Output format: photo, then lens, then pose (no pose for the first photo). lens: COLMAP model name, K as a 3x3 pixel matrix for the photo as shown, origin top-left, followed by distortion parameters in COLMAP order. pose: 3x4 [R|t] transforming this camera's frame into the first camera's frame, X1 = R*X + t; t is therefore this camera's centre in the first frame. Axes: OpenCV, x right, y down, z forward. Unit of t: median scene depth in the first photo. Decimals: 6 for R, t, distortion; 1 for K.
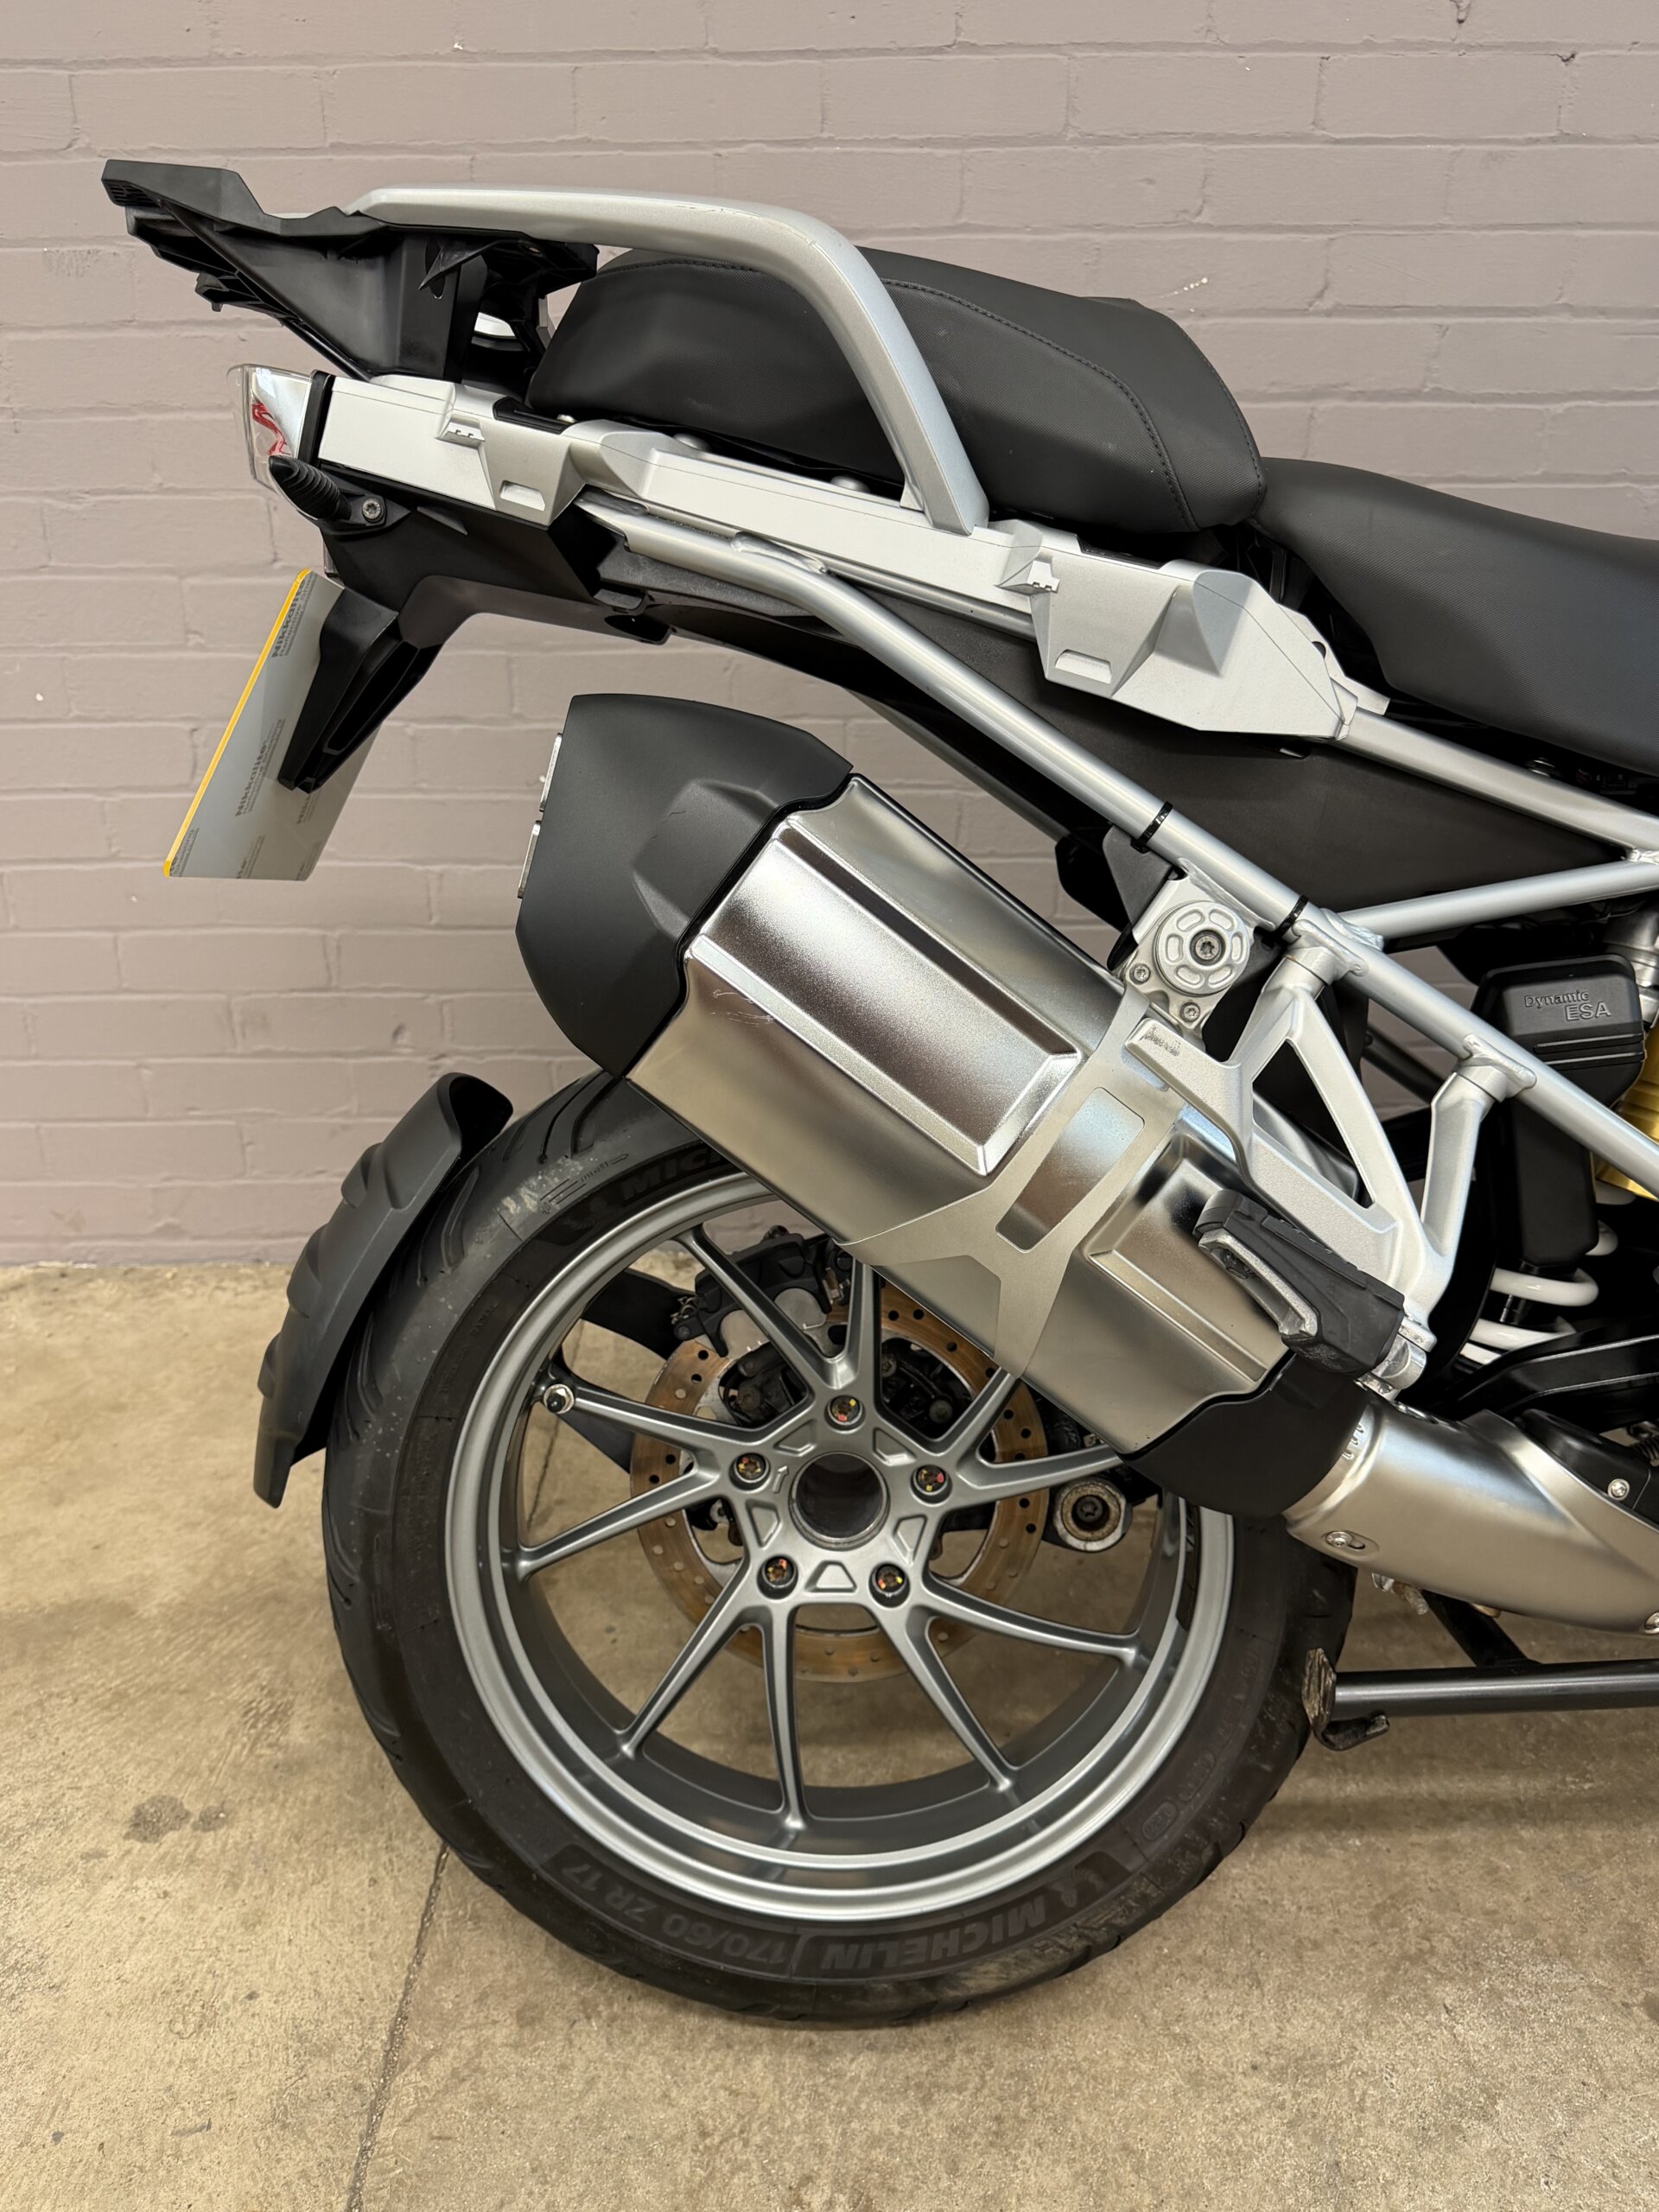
lens RADIAL K [[1723.5, 0, 825.2], [0, 1723.5, 1111.5], [0, 0, 1]] dist [-0.009192, 0.002227]
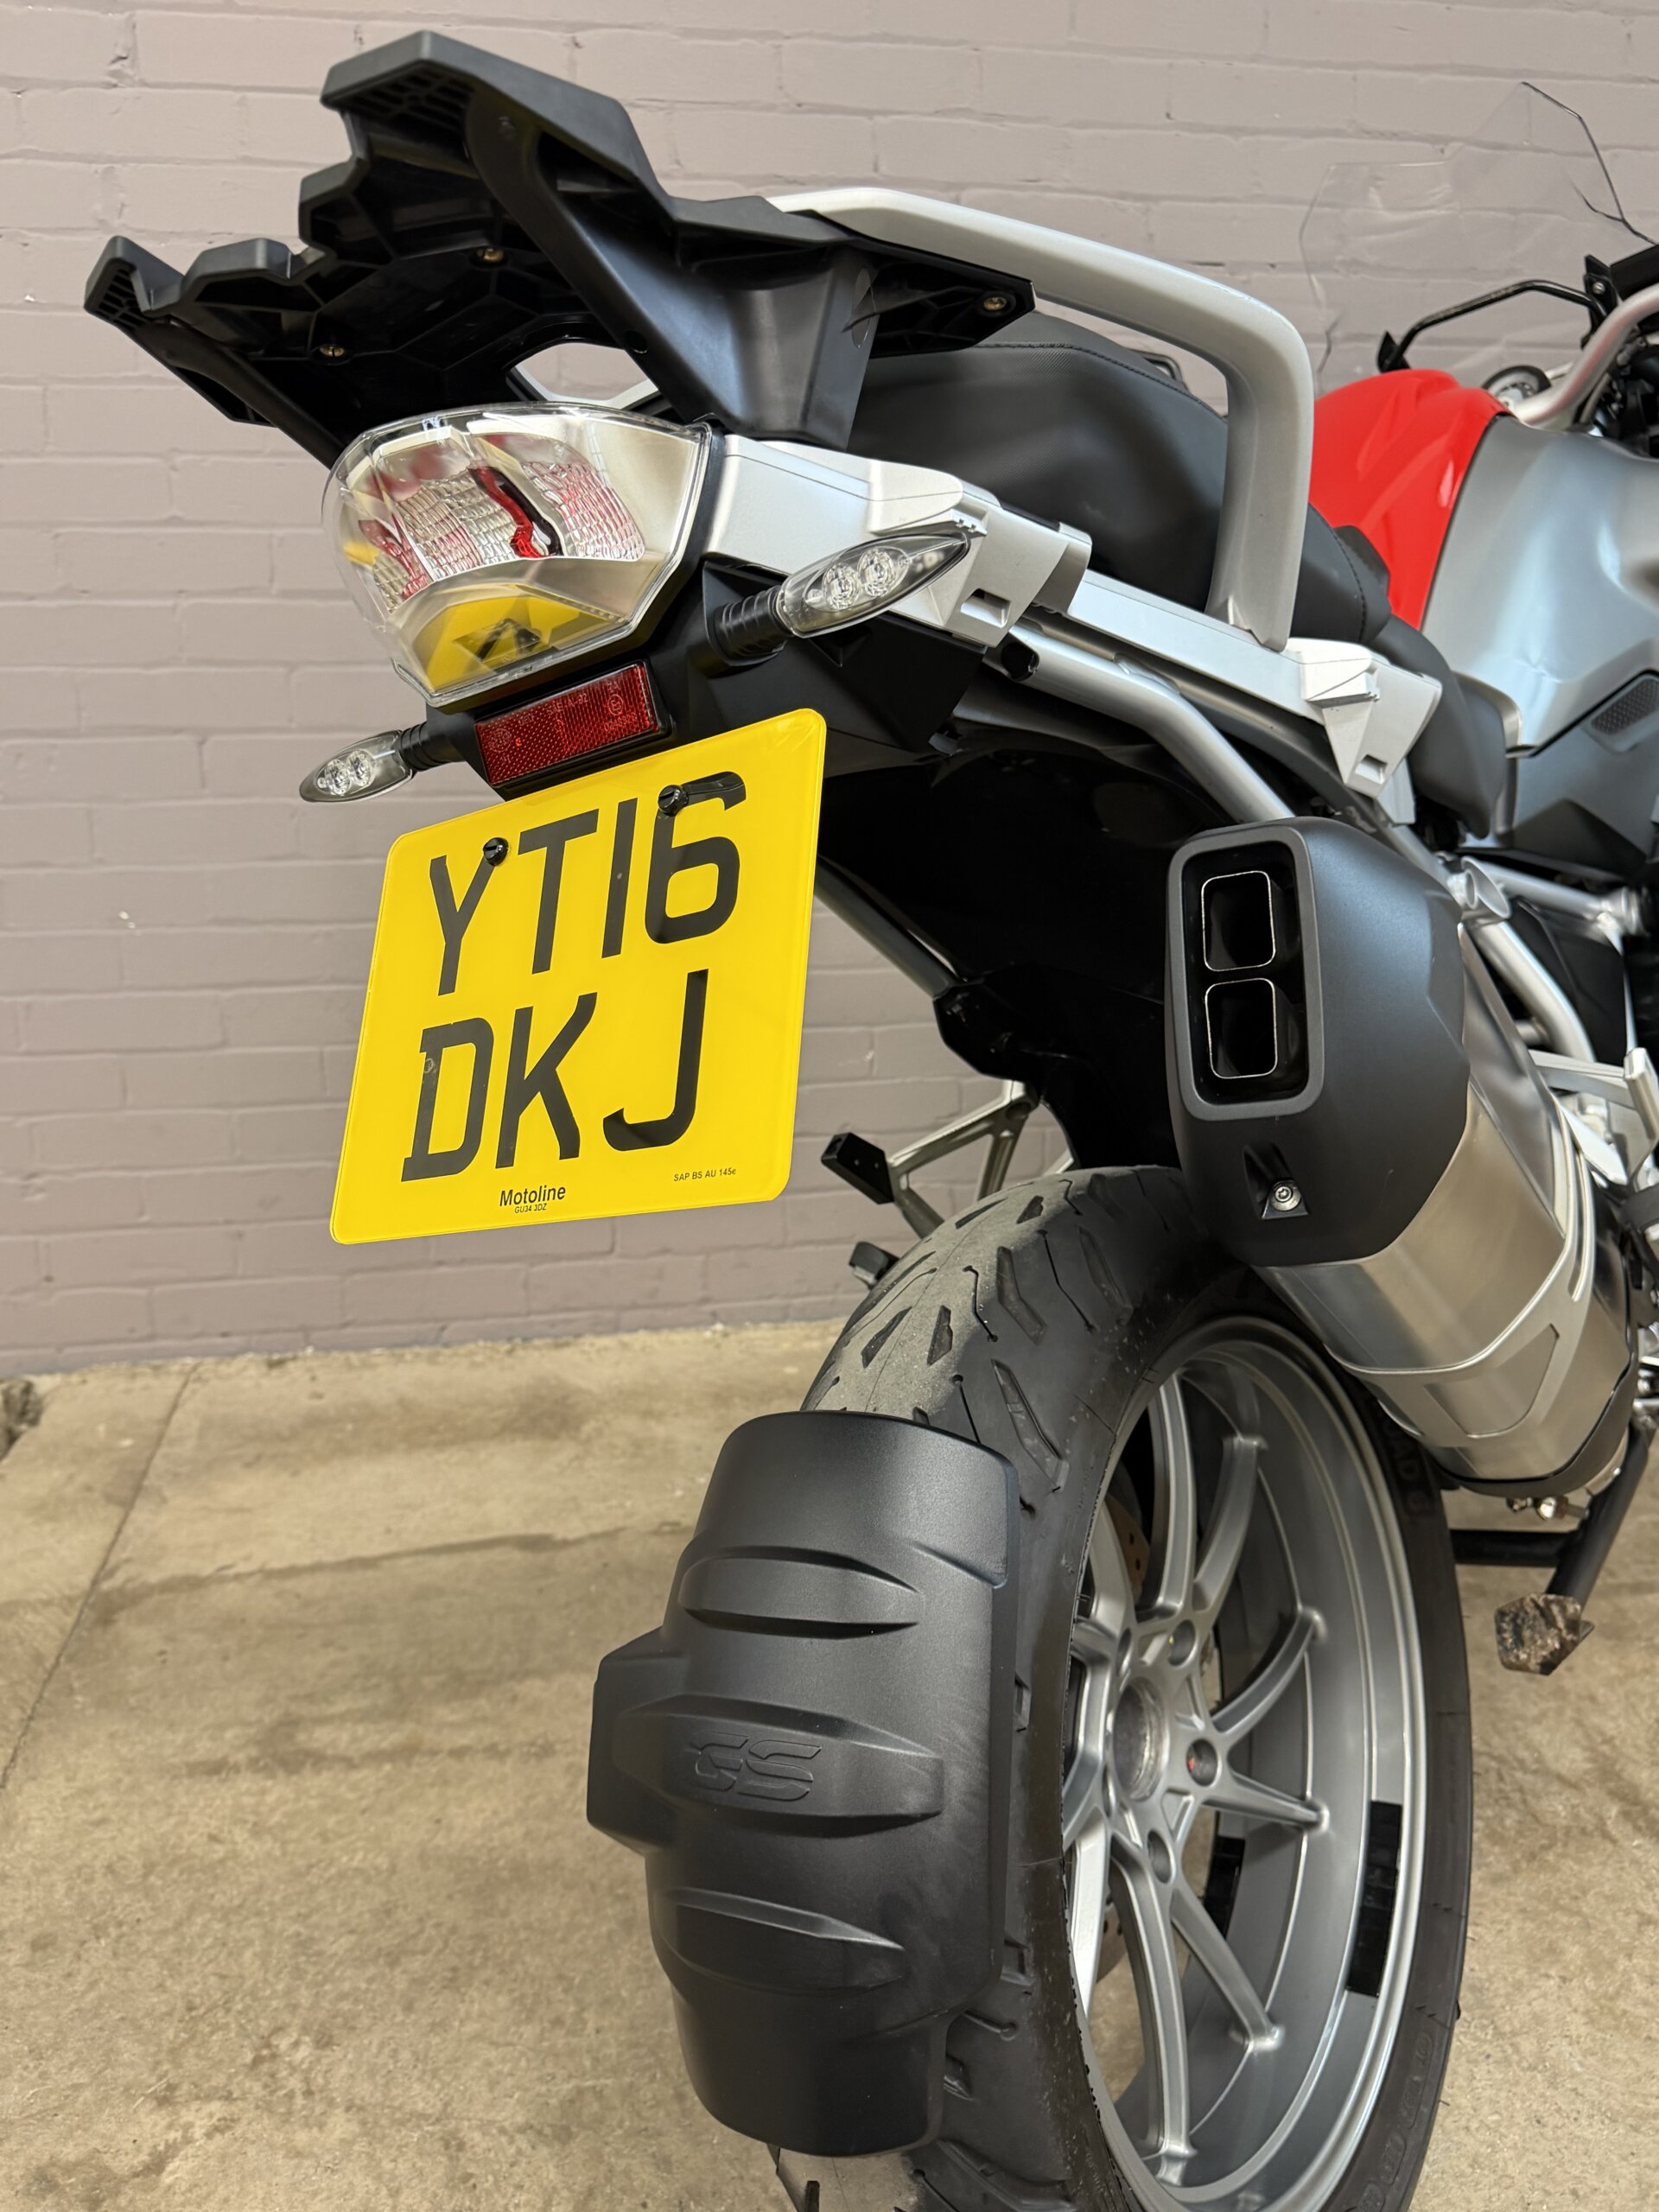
lens RADIAL K [[1723.5, 0, 825.2], [0, 1723.5, 1111.5], [0, 0, 1]] dist [-0.009192, 0.002227]
pose [[0.986723, -0.037198, 0.158093, 0.179341], [0.055938, 0.991697, -0.115792, 0.148739], [-0.152473, 0.123098, 0.980612, -0.252572]]
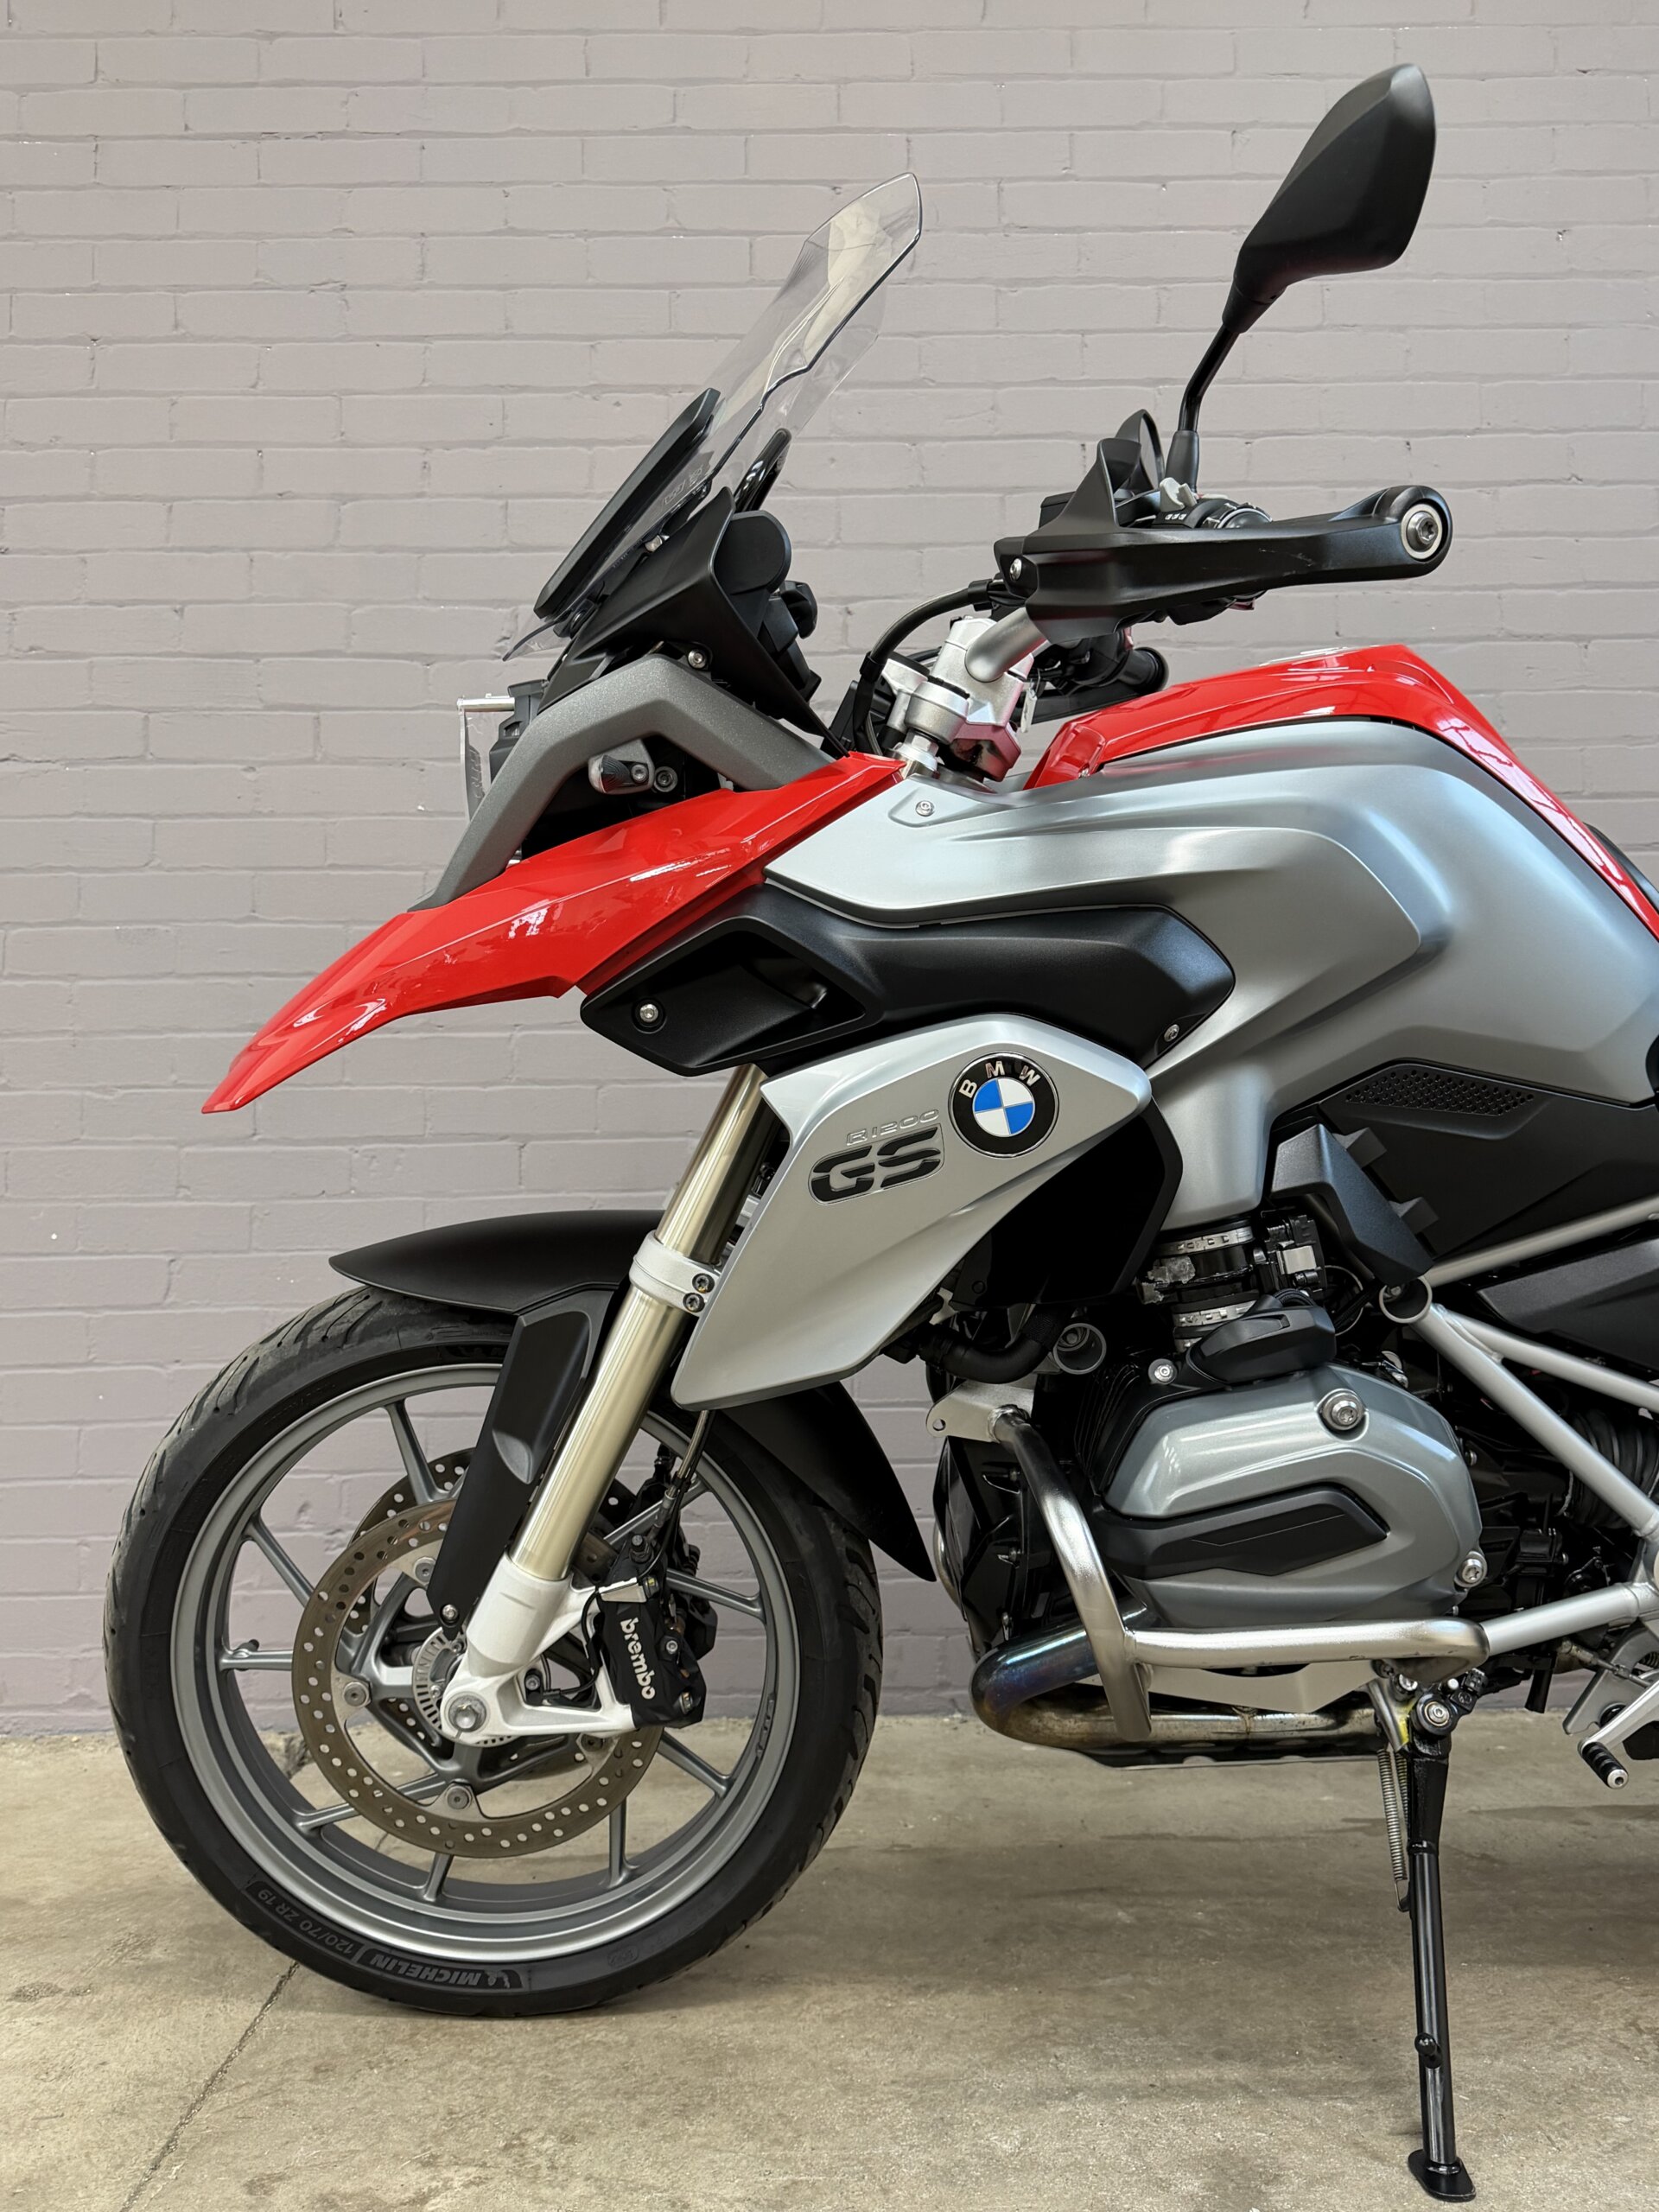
lens RADIAL K [[1863.5, 0, 830.6], [0, 1863.5, 1113.4], [0, 0, 1]] dist [0.077759, -0.127765]
pose [[0.999901, -0.004739, 0.013259, 0.185907], [0.009991, 0.902318, -0.430955, 0.504619], [-0.009922, 0.431045, 0.902276, -0.556000]]
